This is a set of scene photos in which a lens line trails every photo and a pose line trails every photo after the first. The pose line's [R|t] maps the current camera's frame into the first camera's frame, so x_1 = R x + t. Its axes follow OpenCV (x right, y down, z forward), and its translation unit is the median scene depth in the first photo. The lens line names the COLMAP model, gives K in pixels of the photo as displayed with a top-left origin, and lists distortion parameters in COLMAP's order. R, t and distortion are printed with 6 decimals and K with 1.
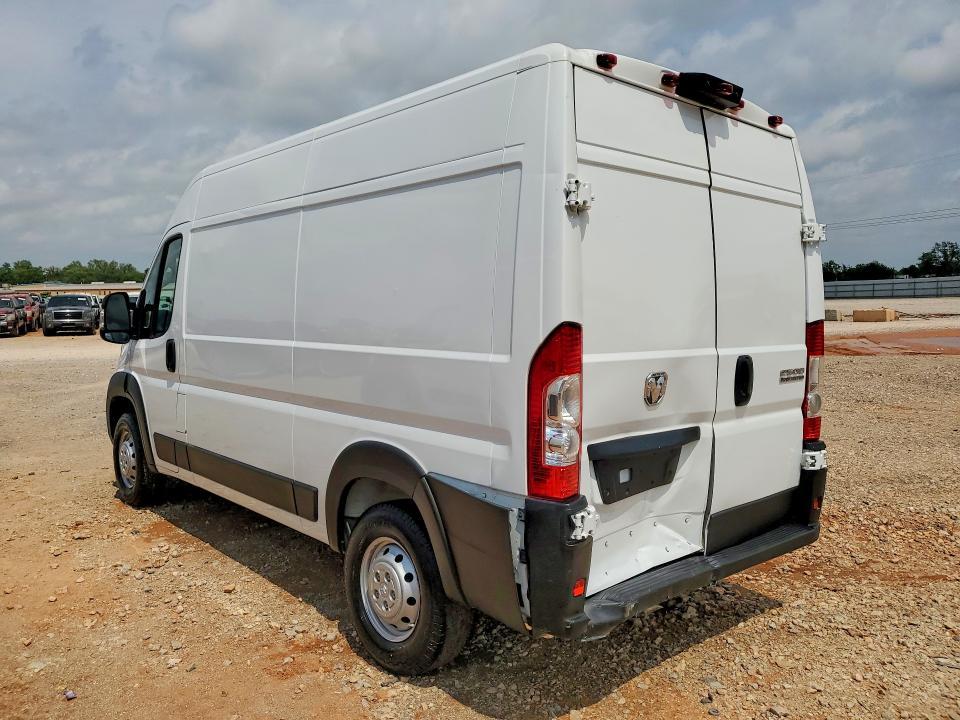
lens RADIAL K [[749.6, 0, 480.0], [0, 749.6, 360.0], [0, 0, 1]] dist [0.081077, -0.189239]
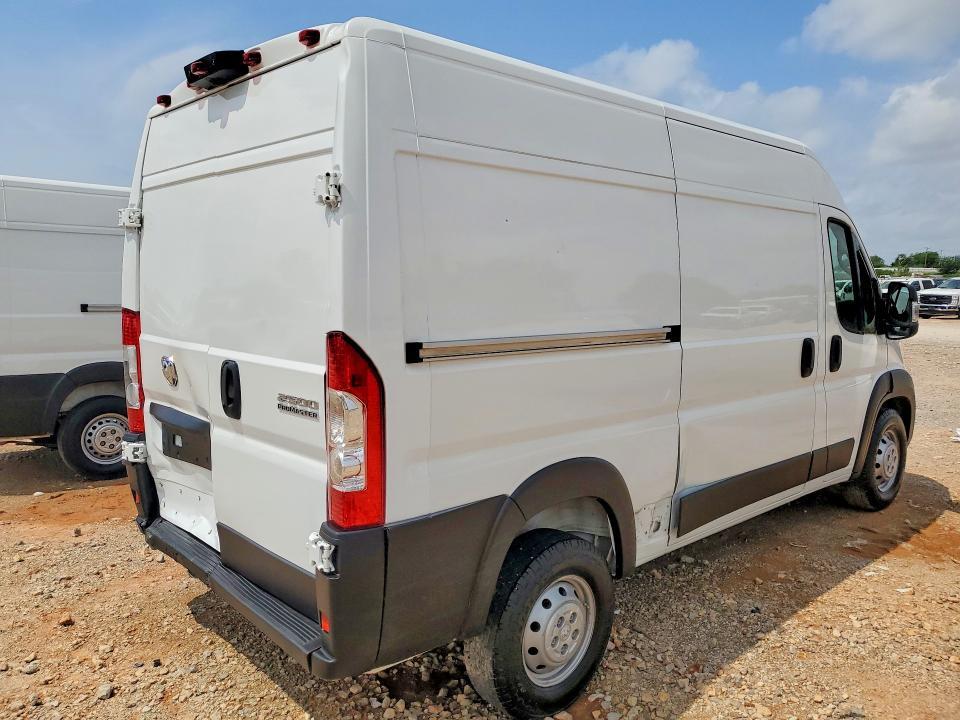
lens RADIAL K [[749.6, 0, 480.0], [0, 749.6, 360.0], [0, 0, 1]] dist [0.081077, -0.189239]
pose [[0.012302, 0.102300, -0.994678, 1.252221], [-0.073882, 0.992127, 0.101124, -0.118178], [0.997191, 0.072244, 0.019763, 1.313365]]
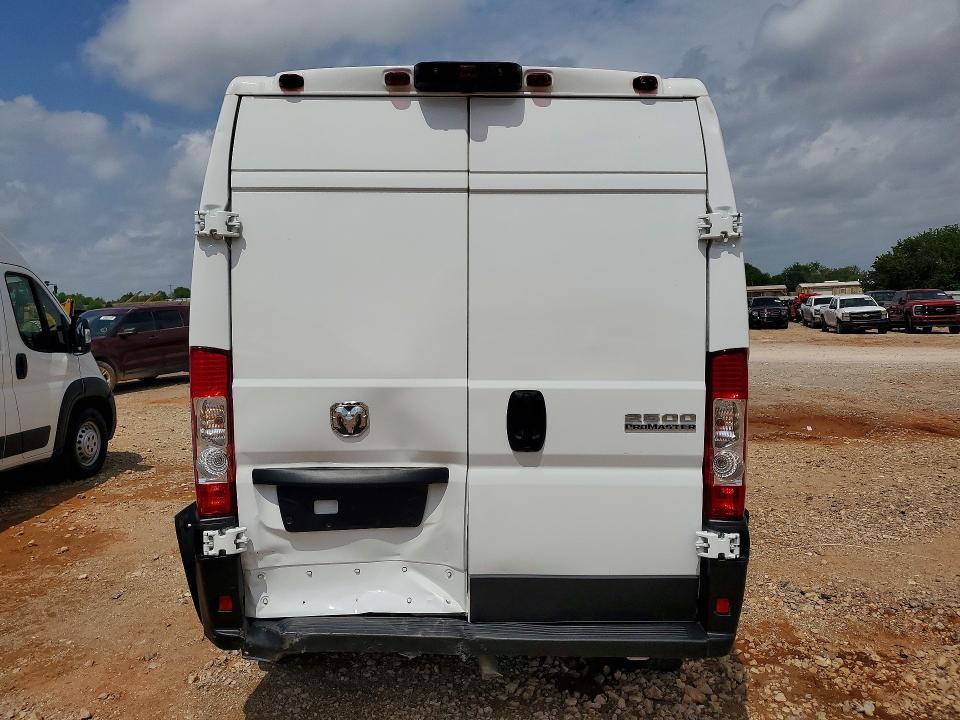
lens RADIAL K [[749.6, 0, 480.0], [0, 749.6, 360.0], [0, 0, 1]] dist [0.081077, -0.189239]
pose [[0.743398, 0.045420, -0.667305, 0.882529], [-0.042024, 0.998892, 0.021172, -0.055977], [0.667528, 0.012304, 0.744483, 0.377821]]
